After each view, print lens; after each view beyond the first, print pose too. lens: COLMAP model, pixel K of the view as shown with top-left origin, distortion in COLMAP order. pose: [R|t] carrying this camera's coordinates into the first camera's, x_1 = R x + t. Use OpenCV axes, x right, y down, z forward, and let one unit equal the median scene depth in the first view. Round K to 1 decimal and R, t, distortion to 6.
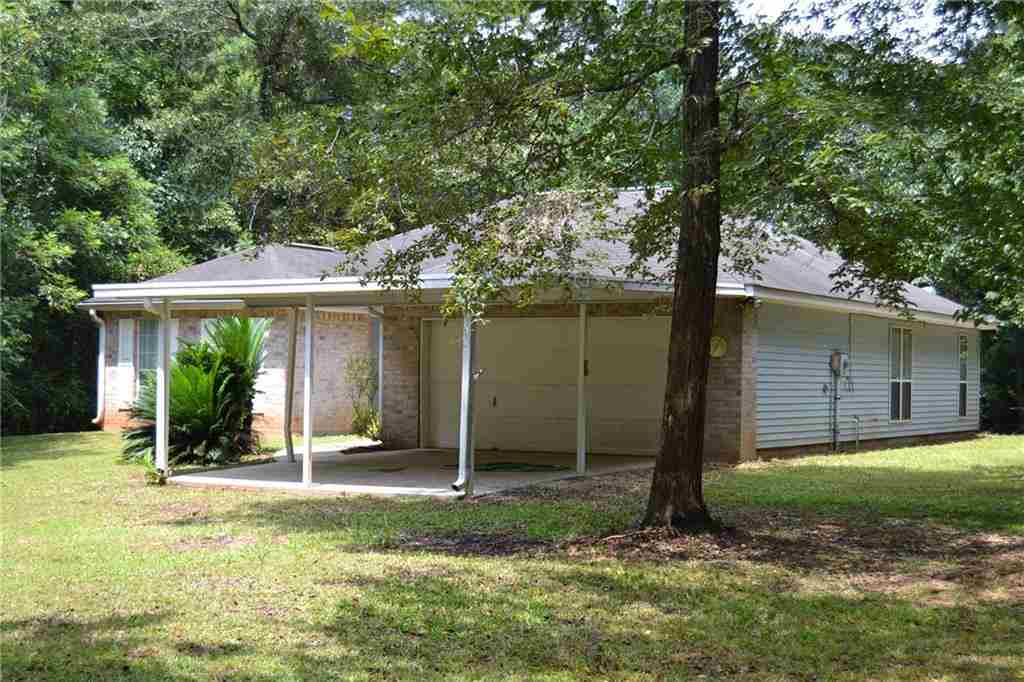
lens RADIAL K [[1583.6, 0, 512.3], [0, 1583.6, 341.5], [0, 0, 1]] dist [-0.013217, 0.000000]
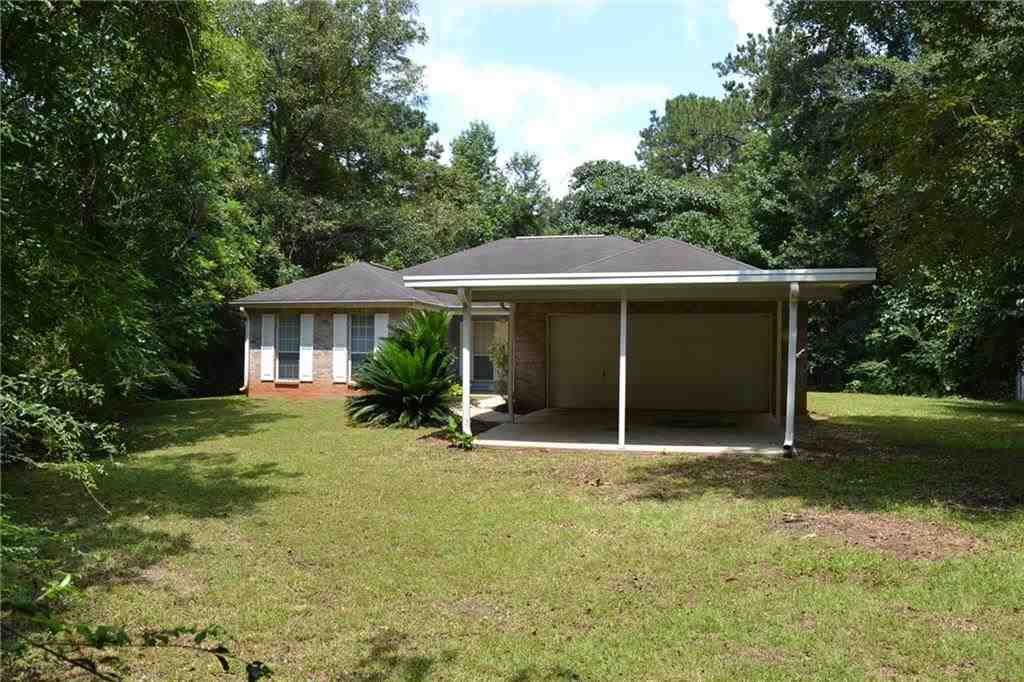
lens RADIAL K [[820.1, 0, 512.8], [0, 820.1, 336.8], [0, 0, 1]] dist [-0.097741, 0.046106]
pose [[0.961774, 0.006570, 0.273764, -0.231998], [-0.005455, 0.999973, -0.004836, 0.007333], [-0.273789, 0.003158, 0.961785, 0.268652]]
